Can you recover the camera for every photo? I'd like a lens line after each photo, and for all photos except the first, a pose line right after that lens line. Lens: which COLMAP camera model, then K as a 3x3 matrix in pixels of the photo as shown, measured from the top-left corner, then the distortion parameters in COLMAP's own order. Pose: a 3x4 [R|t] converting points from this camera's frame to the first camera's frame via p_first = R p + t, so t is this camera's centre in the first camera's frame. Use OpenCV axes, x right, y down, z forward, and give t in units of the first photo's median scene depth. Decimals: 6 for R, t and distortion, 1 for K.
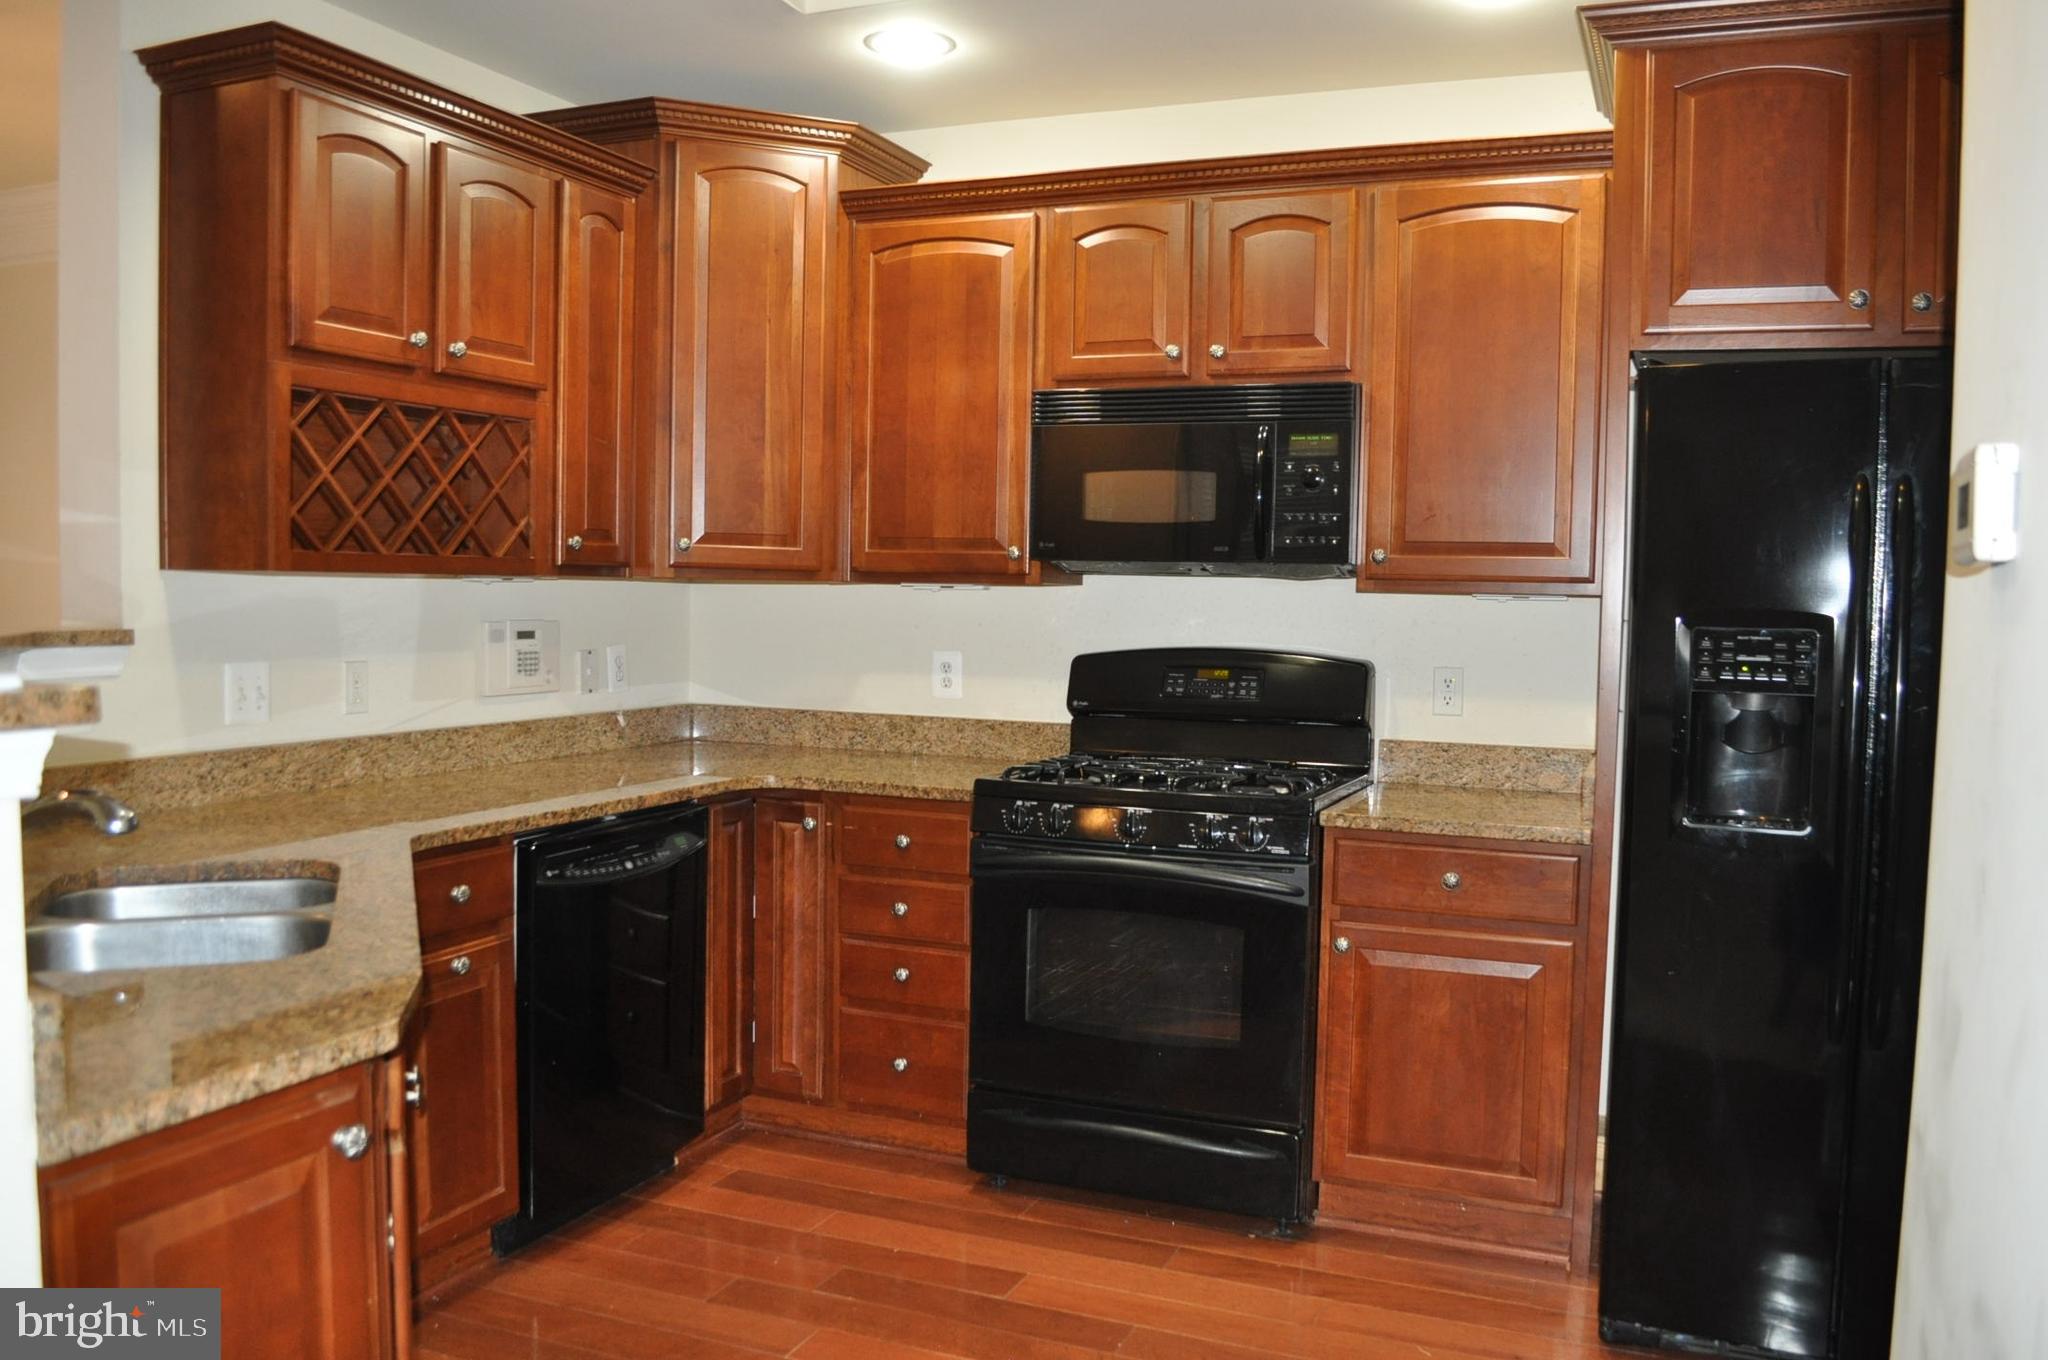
lens RADIAL K [[1631.5, 0, 1029.3], [0, 1631.5, 692.5], [0, 0, 1]] dist [-0.080418, 0.005027]
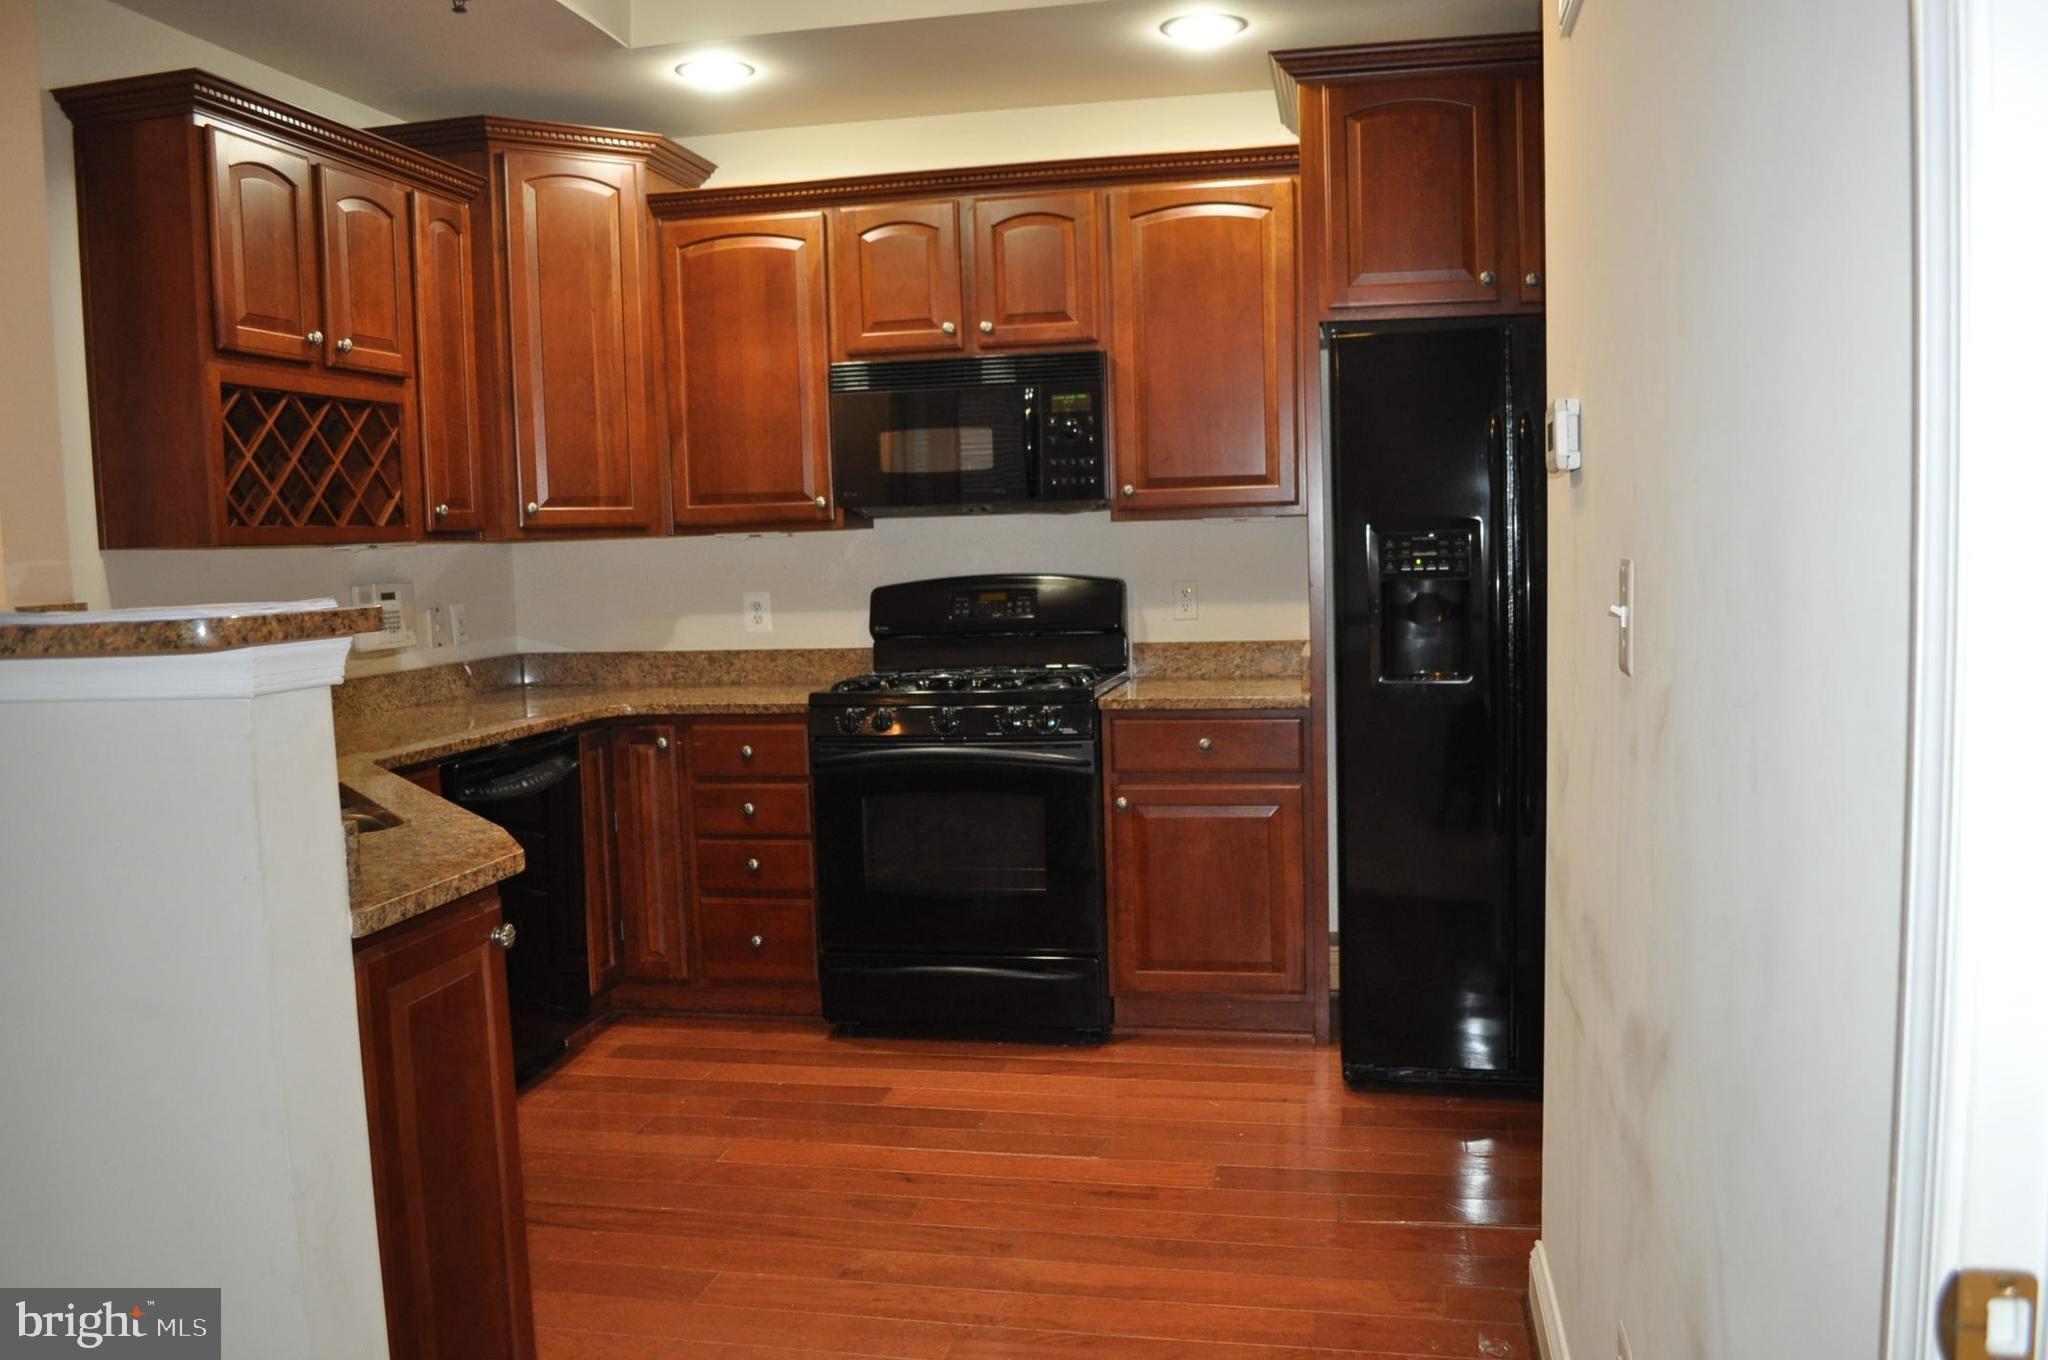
lens RADIAL K [[1631.5, 0, 1029.3], [0, 1631.5, 692.5], [0, 0, 1]] dist [-0.080418, 0.005027]
pose [[0.980125, -0.064969, 0.187440, -0.098800], [0.059582, 0.997636, 0.034235, 0.021290], [-0.189221, -0.022387, 0.981679, -0.199279]]
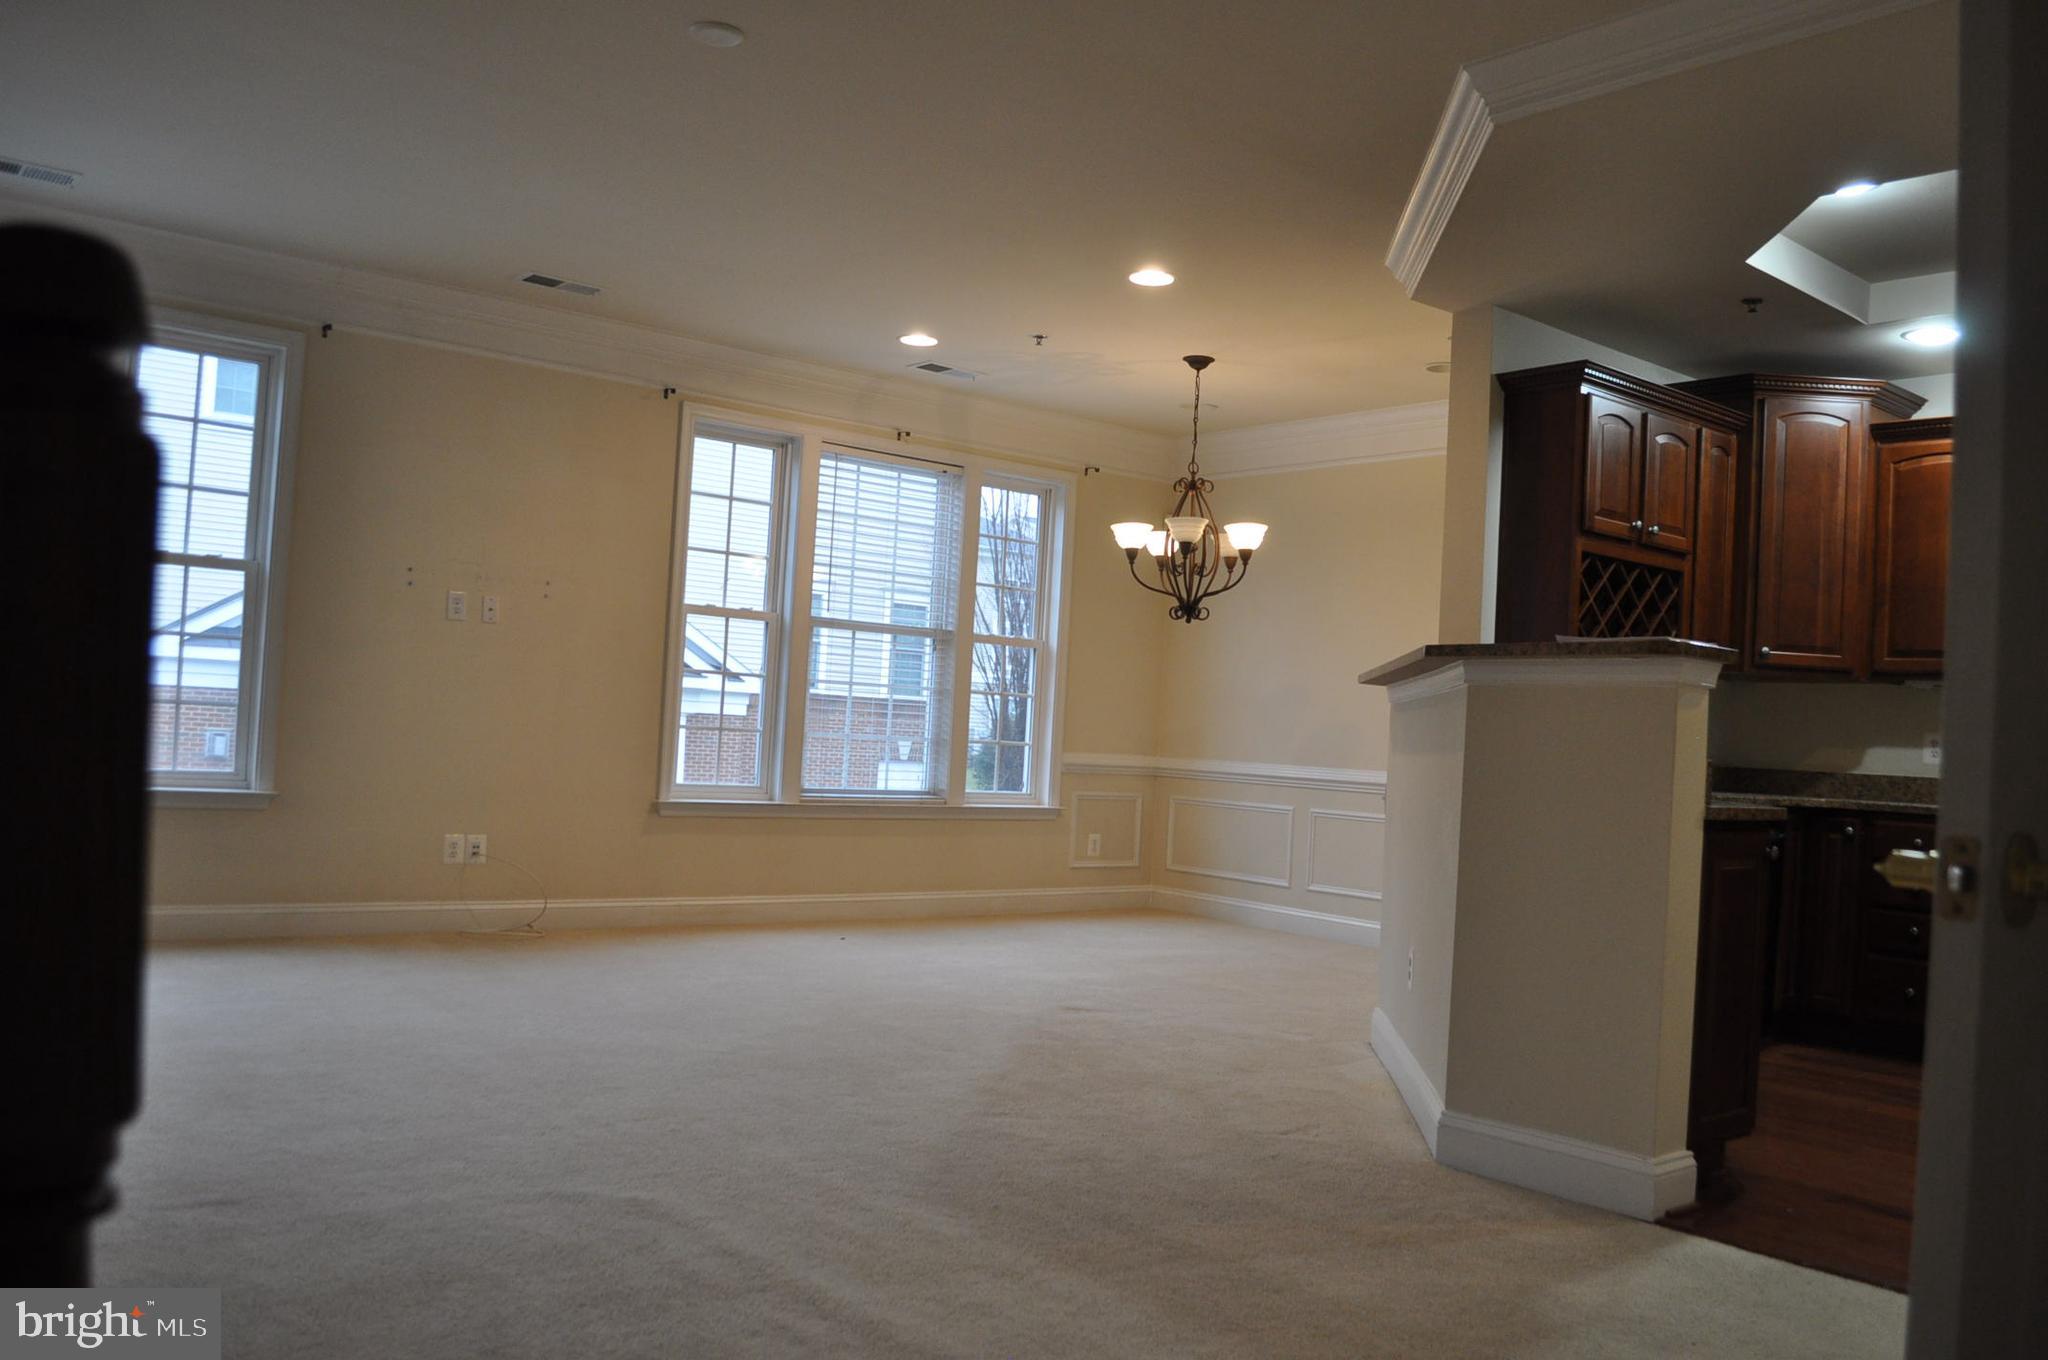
lens RADIAL K [[1631.5, 0, 1029.3], [0, 1631.5, 692.5], [0, 0, 1]] dist [-0.080418, 0.005027]
pose [[0.886378, 0.019654, -0.462546, -0.134923], [-0.067159, 0.993989, -0.086460, 0.140467], [0.458066, 0.107700, 0.882370, -0.742349]]
